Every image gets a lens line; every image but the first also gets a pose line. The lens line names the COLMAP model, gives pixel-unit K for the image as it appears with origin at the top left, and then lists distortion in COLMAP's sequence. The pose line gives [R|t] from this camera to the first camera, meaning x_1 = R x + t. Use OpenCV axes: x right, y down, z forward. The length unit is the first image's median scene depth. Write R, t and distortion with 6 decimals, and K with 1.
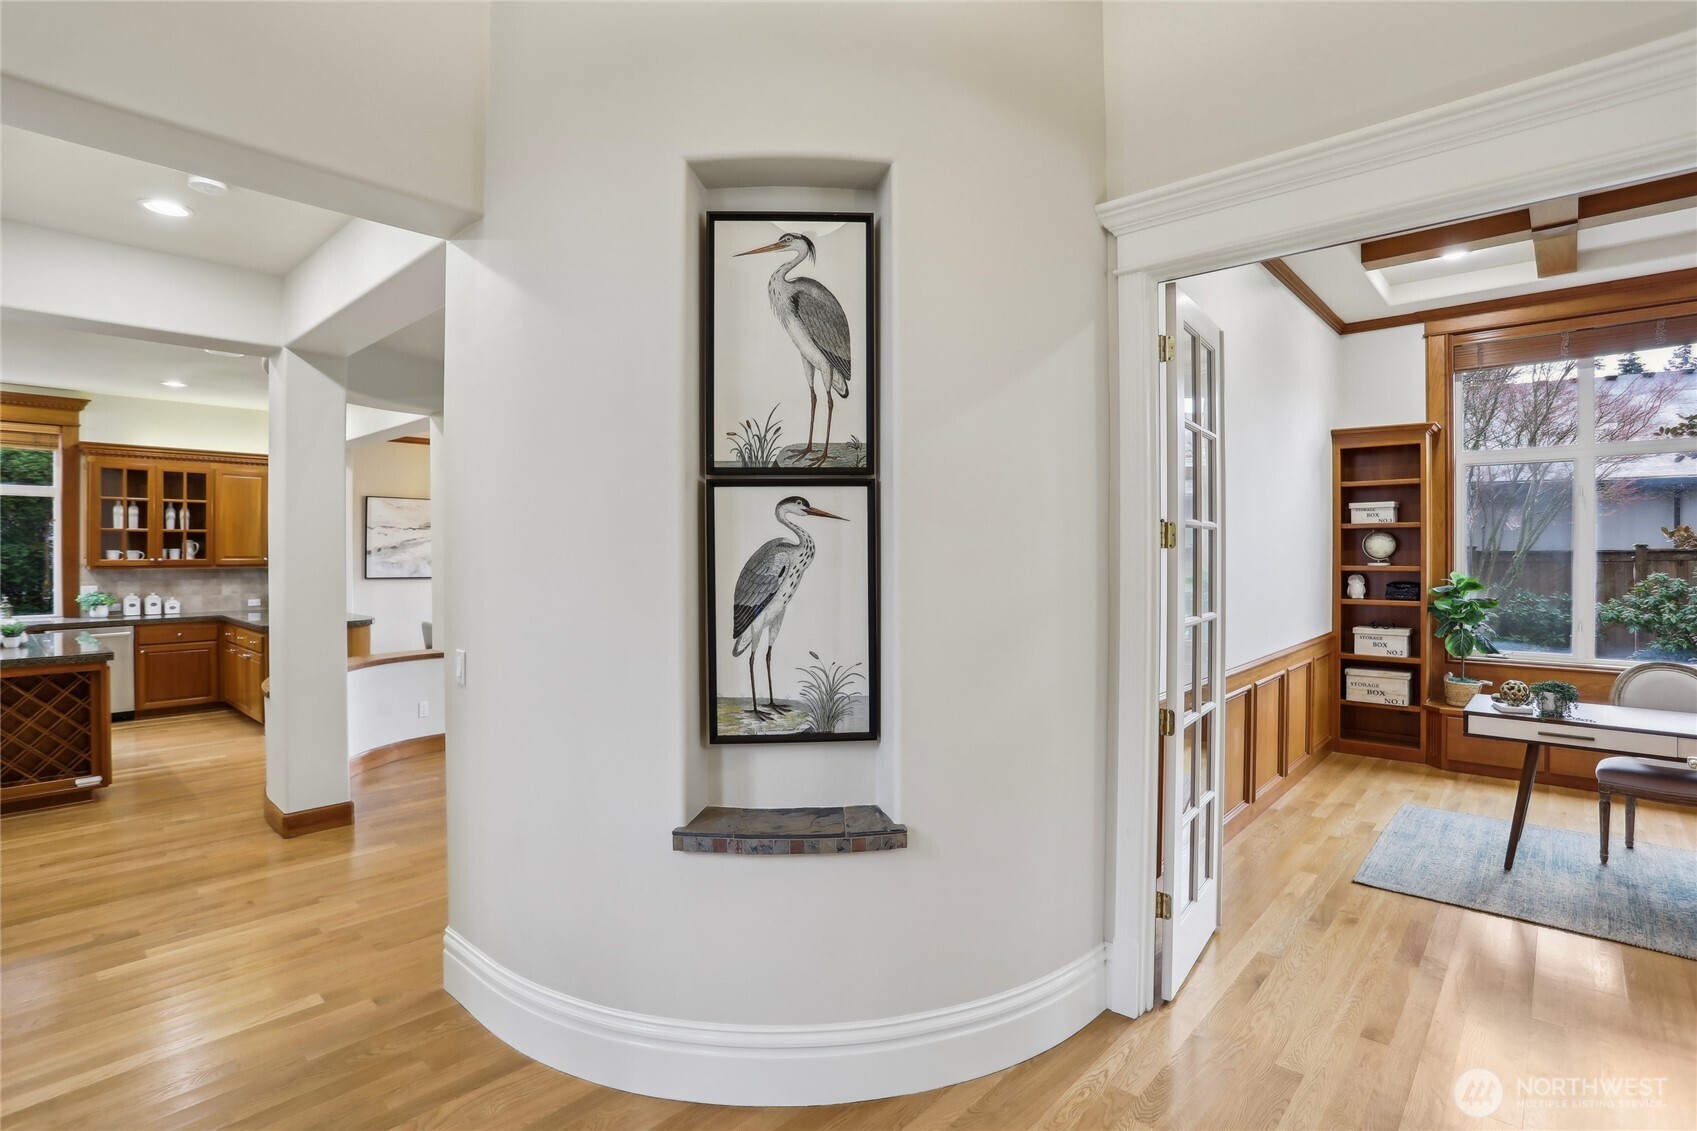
lens RADIAL K [[827.0, 0, 836.6], [0, 827.0, 552.3], [0, 0, 1]] dist [-0.076797, 0.032474]
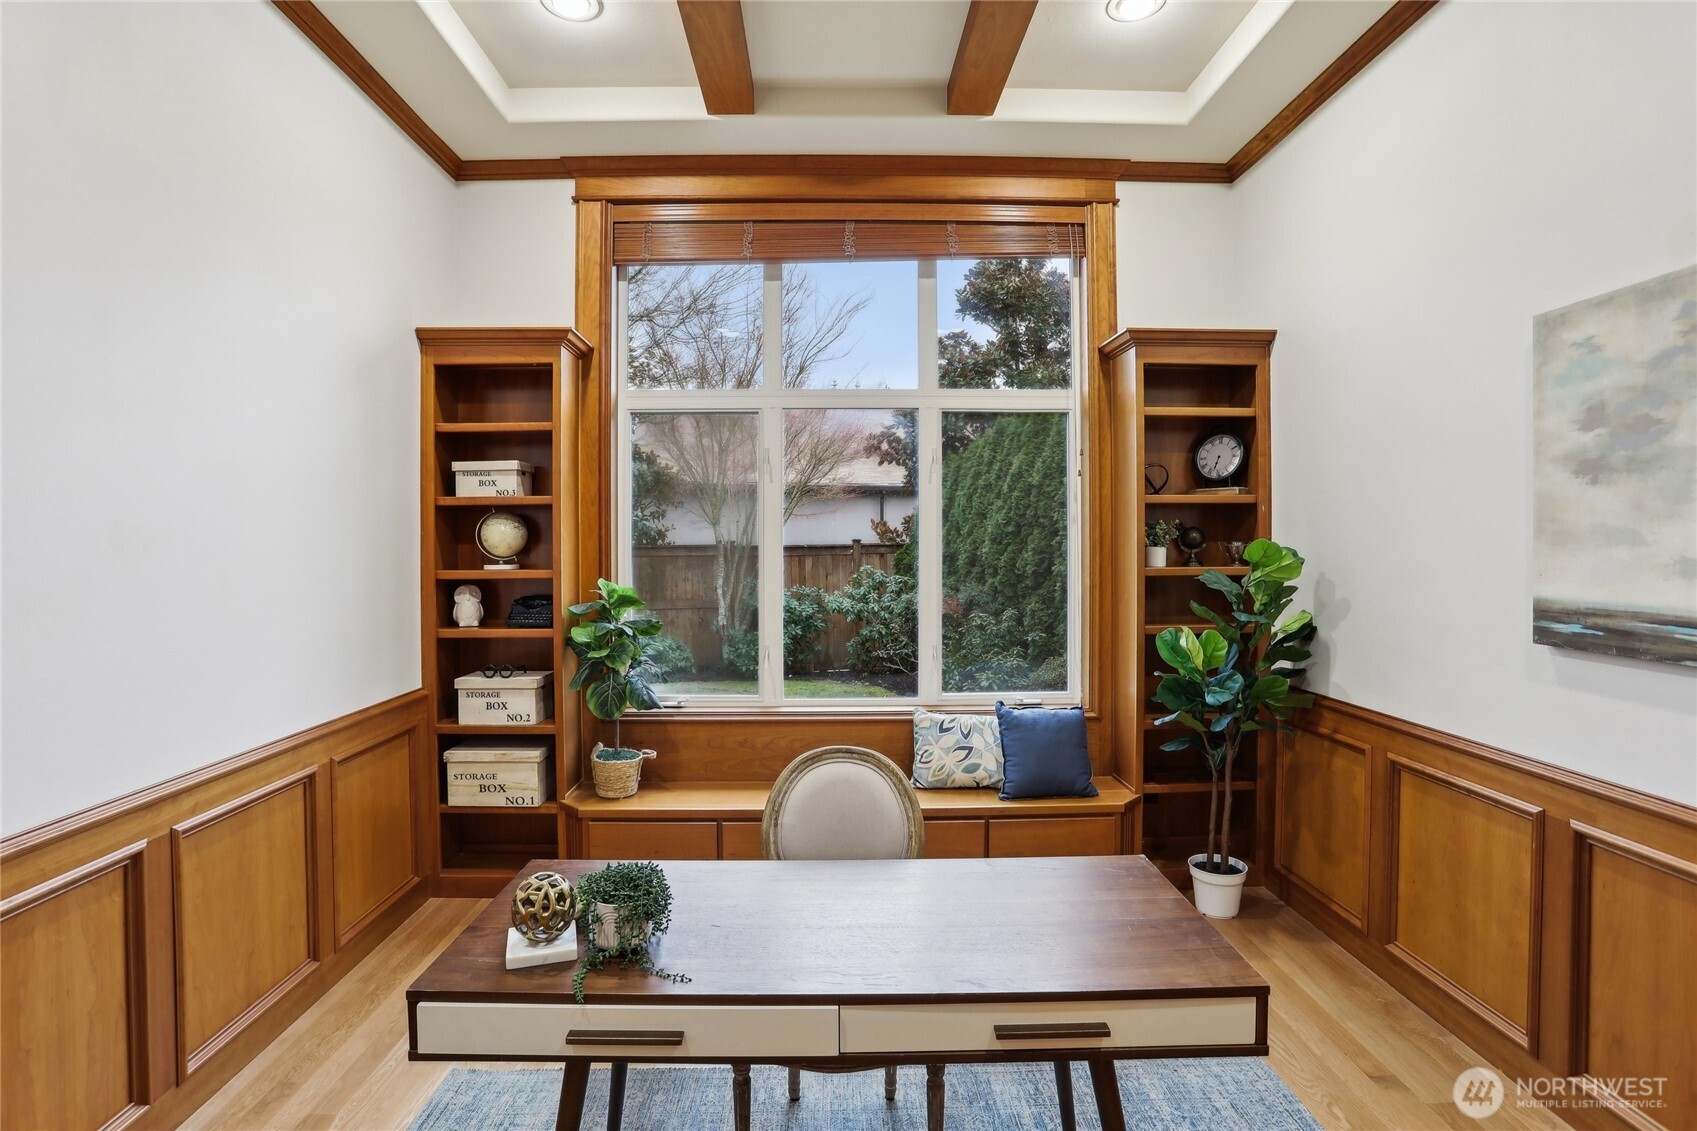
lens RADIAL K [[827.0, 0, 836.6], [0, 827.0, 552.3], [0, 0, 1]] dist [-0.076797, 0.032474]
pose [[0.725361, -0.008736, 0.688313, 0.451081], [0.005726, 0.999961, 0.006656, 0.001466], [-0.688345, -0.000887, 0.725383, 0.403314]]
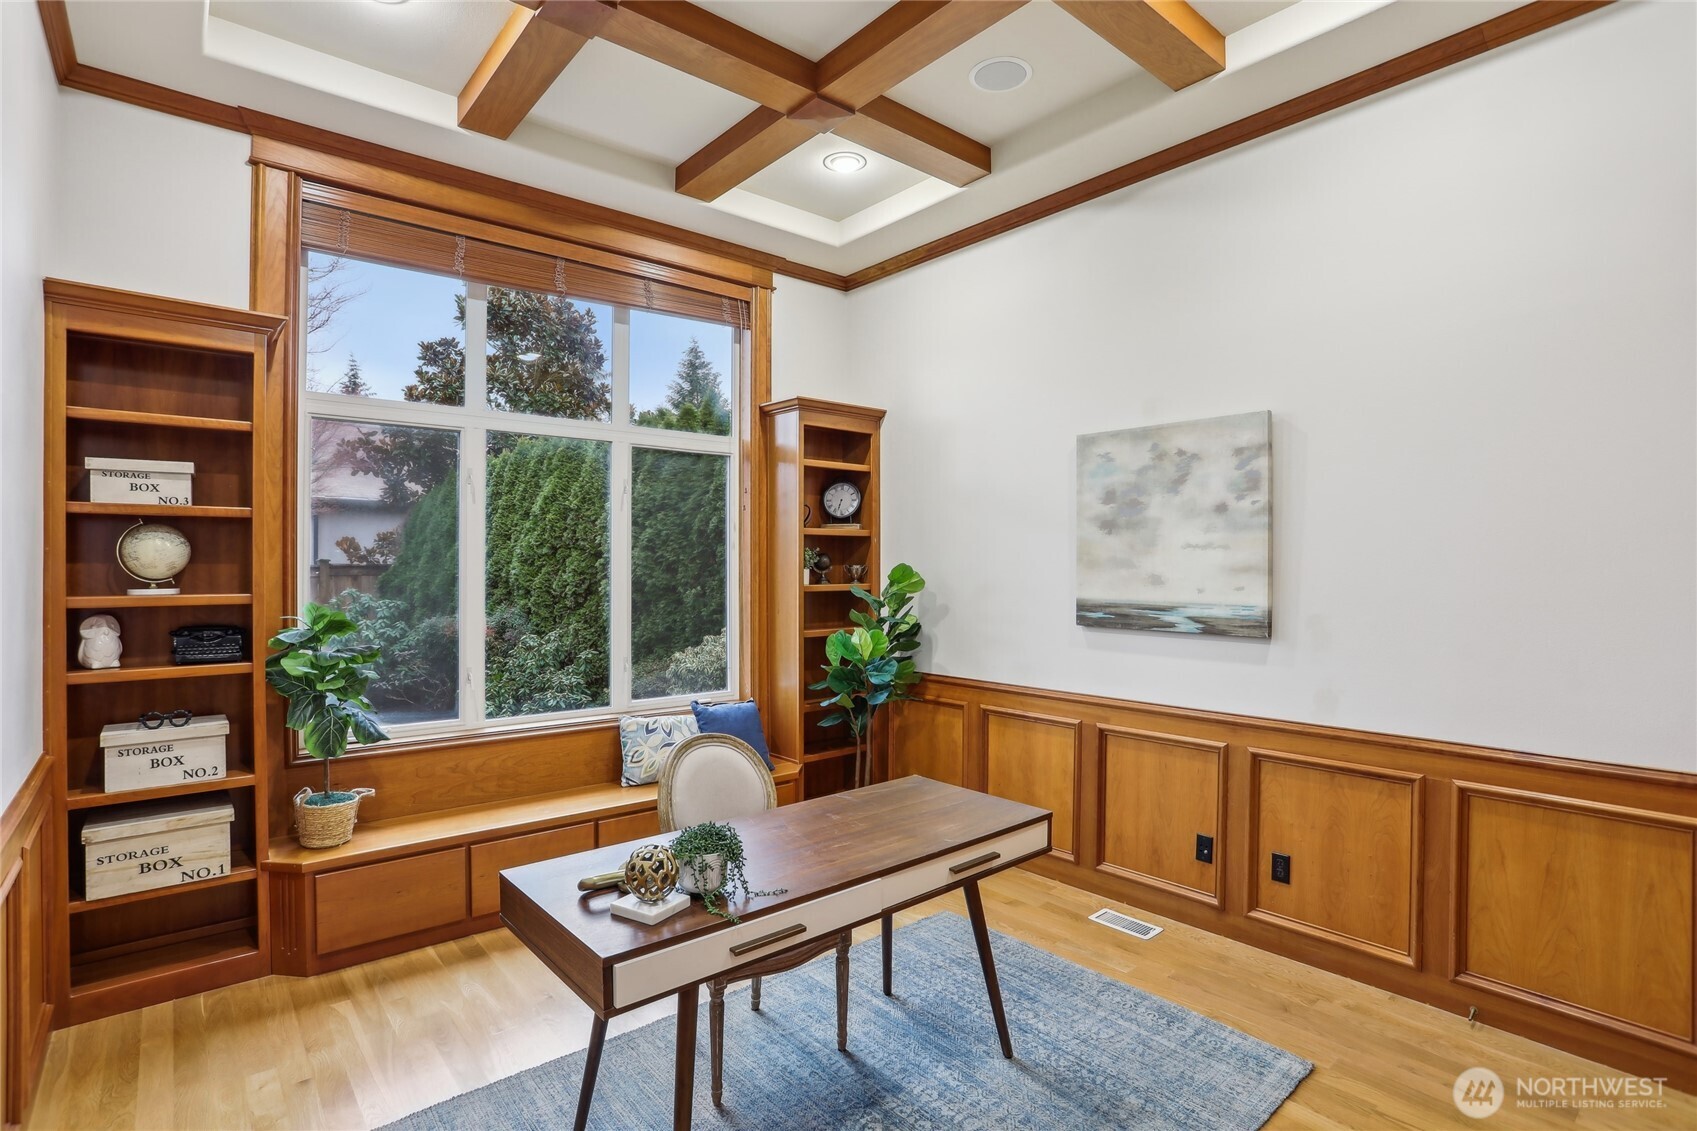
lens RADIAL K [[832.5, 0, 848.5], [0, 832.5, 565.5], [0, 0, 1]] dist [-0.065298, 0.027187]
pose [[0.132837, 0.000720, 0.991138, 0.260683], [0.002233, 0.999997, -0.001025, 0.000788], [-0.991135, 0.002349, 0.132835, 0.539501]]
